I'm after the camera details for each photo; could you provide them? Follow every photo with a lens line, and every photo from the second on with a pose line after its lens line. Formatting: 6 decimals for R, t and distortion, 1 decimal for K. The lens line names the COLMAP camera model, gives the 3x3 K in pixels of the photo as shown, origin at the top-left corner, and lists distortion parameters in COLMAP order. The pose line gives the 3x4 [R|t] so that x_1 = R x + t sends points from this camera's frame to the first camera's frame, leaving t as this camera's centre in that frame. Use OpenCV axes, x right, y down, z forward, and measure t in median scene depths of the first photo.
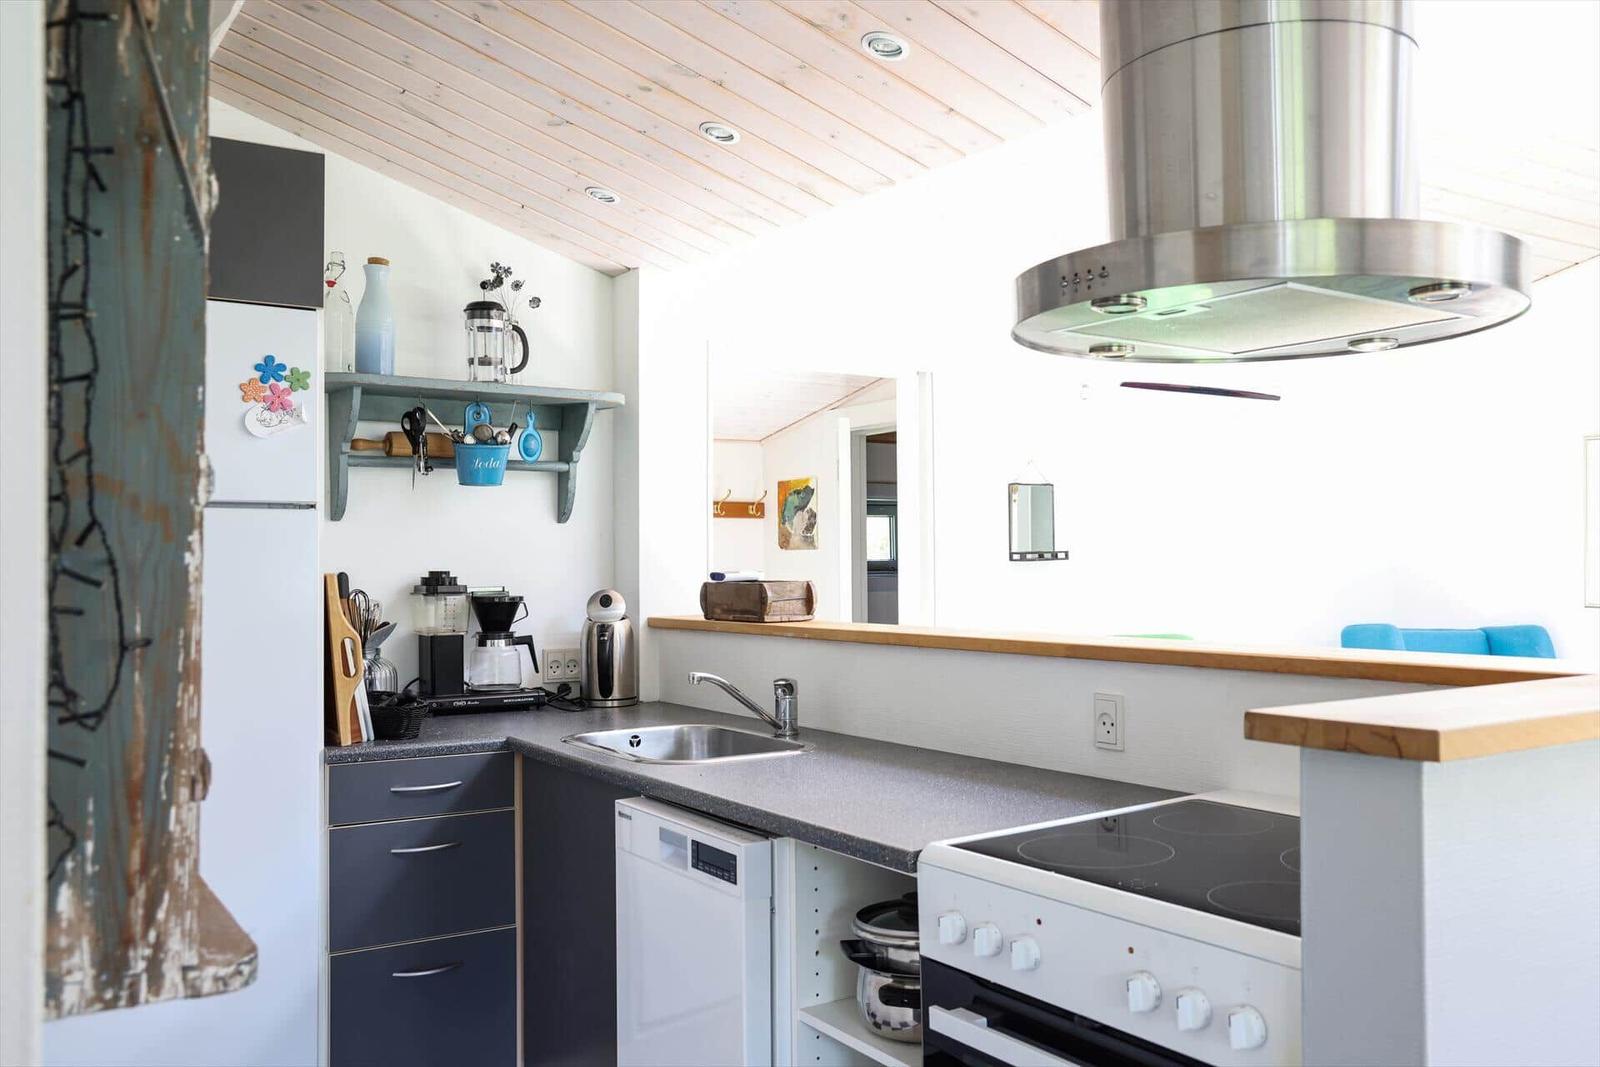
lens RADIAL K [[1337.9, 0, 803.5], [0, 1337.9, 512.3], [0, 0, 1]] dist [-0.041966, 0.069663]
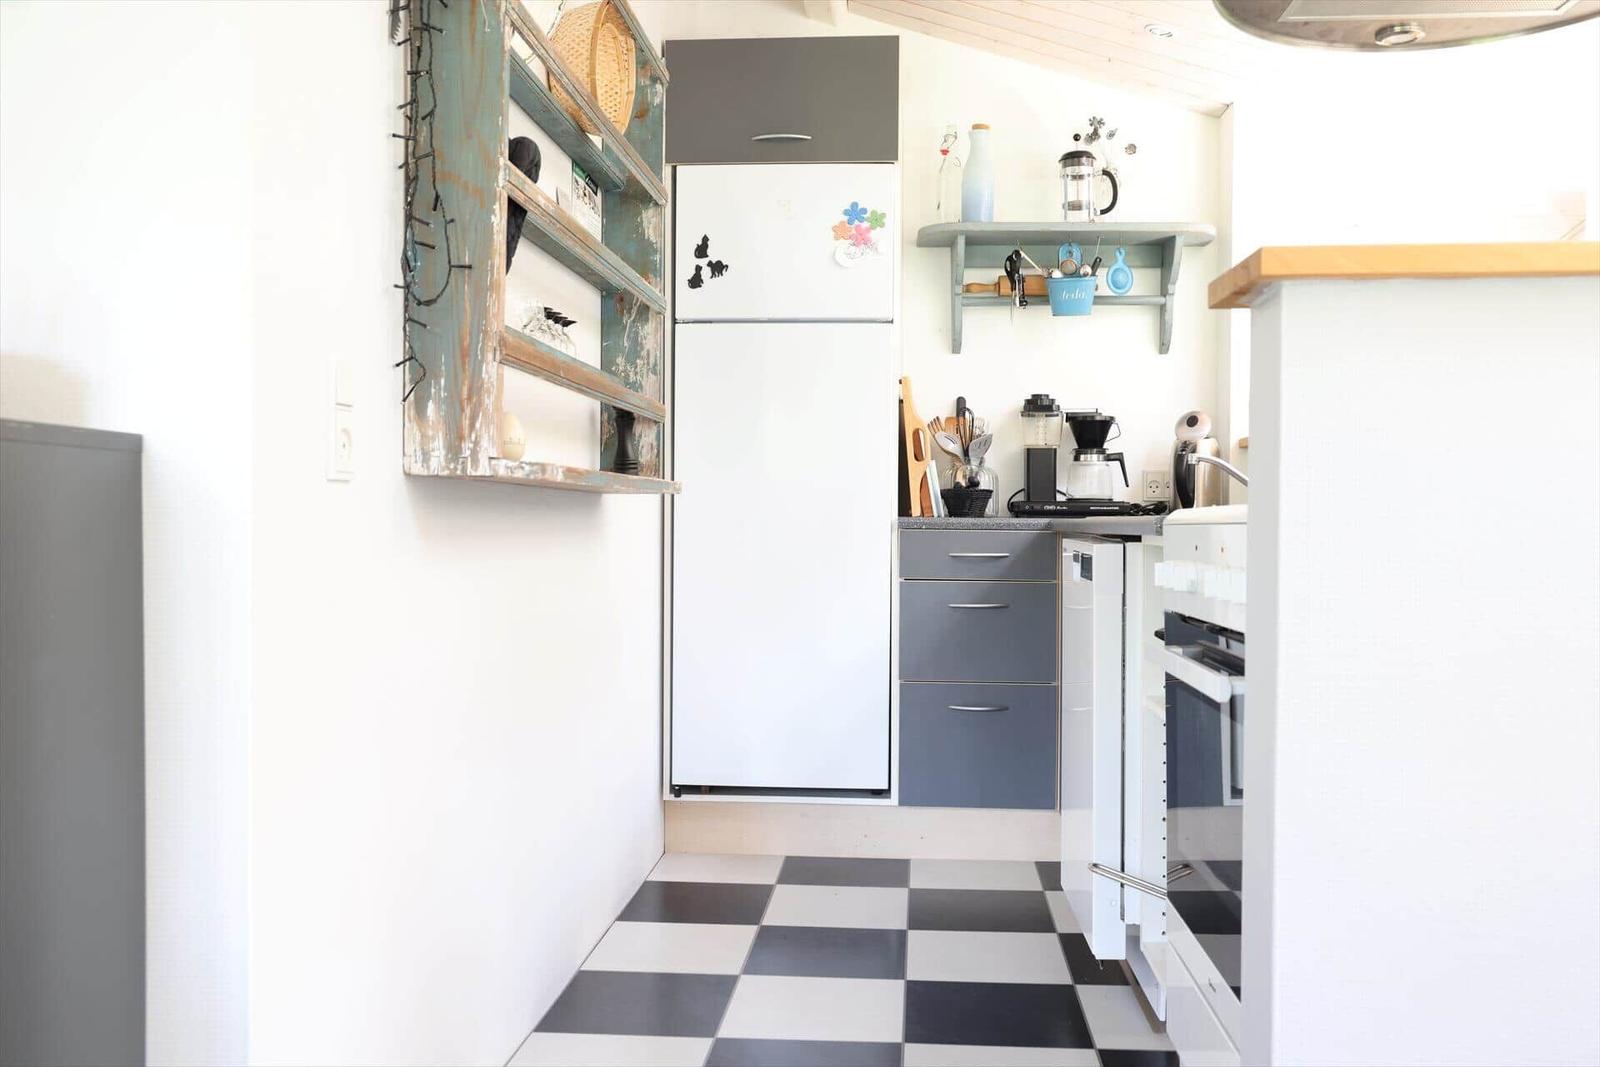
lens RADIAL K [[1337.9, 0, 803.5], [0, 1337.9, 512.3], [0, 0, 1]] dist [-0.041966, 0.069663]
pose [[0.795437, 0.013528, -0.605886, 0.271625], [0.008877, 0.999384, 0.033968, 0.108747], [0.605972, -0.032398, 0.794826, -0.036613]]
